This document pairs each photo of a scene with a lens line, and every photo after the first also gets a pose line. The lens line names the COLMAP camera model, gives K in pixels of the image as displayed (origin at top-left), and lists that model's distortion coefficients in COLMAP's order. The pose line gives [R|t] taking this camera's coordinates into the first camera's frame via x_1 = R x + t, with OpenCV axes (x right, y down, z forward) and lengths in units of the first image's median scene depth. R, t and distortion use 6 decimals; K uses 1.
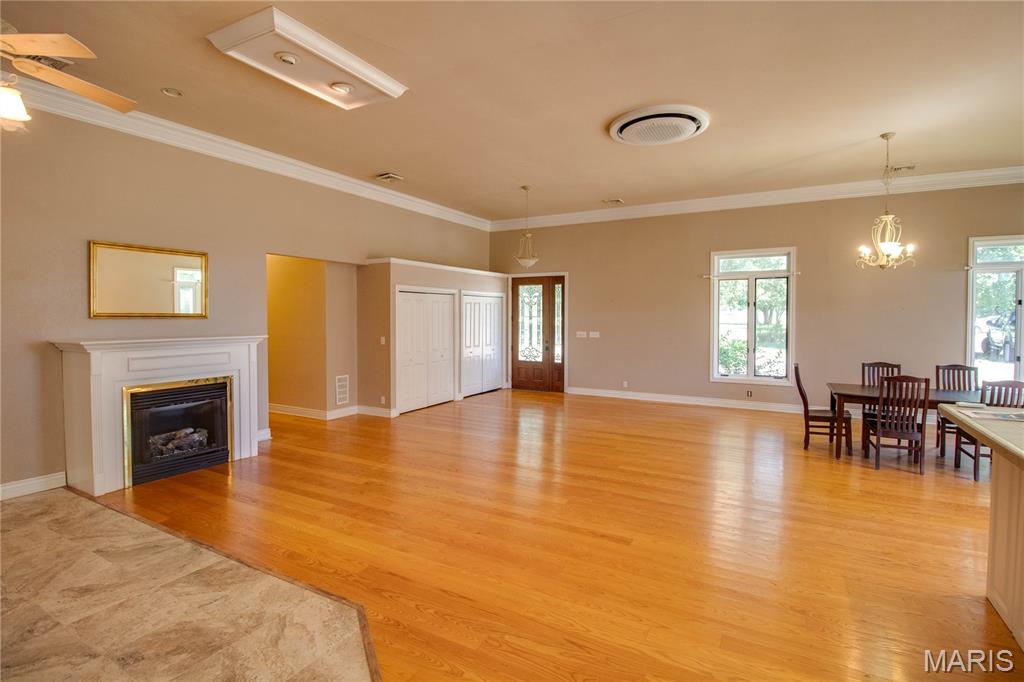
lens RADIAL K [[497.3, 0, 512.7], [0, 497.3, 334.2], [0, 0, 1]] dist [-0.004572, -0.001983]
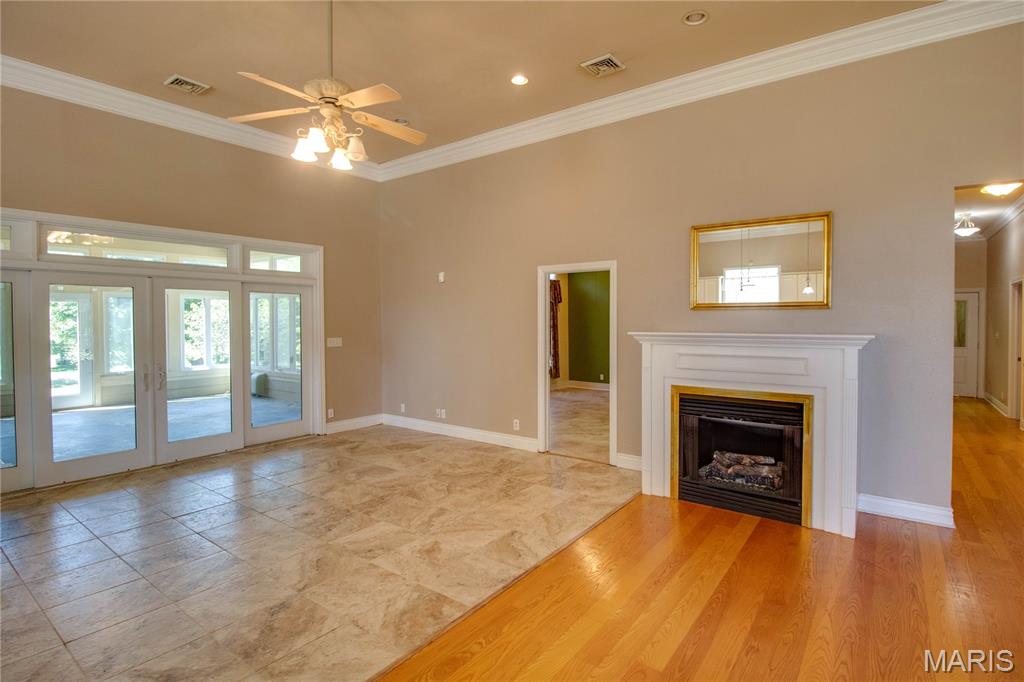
lens RADIAL K [[497.3, 0, 520.8], [0, 497.3, 328.5], [0, 0, 1]] dist [-0.004572, -0.001983]
pose [[-0.102015, 0.016757, -0.994642, 0.157583], [-0.031030, 0.999318, 0.020019, -0.005984], [0.994299, 0.032906, -0.101425, 0.957861]]
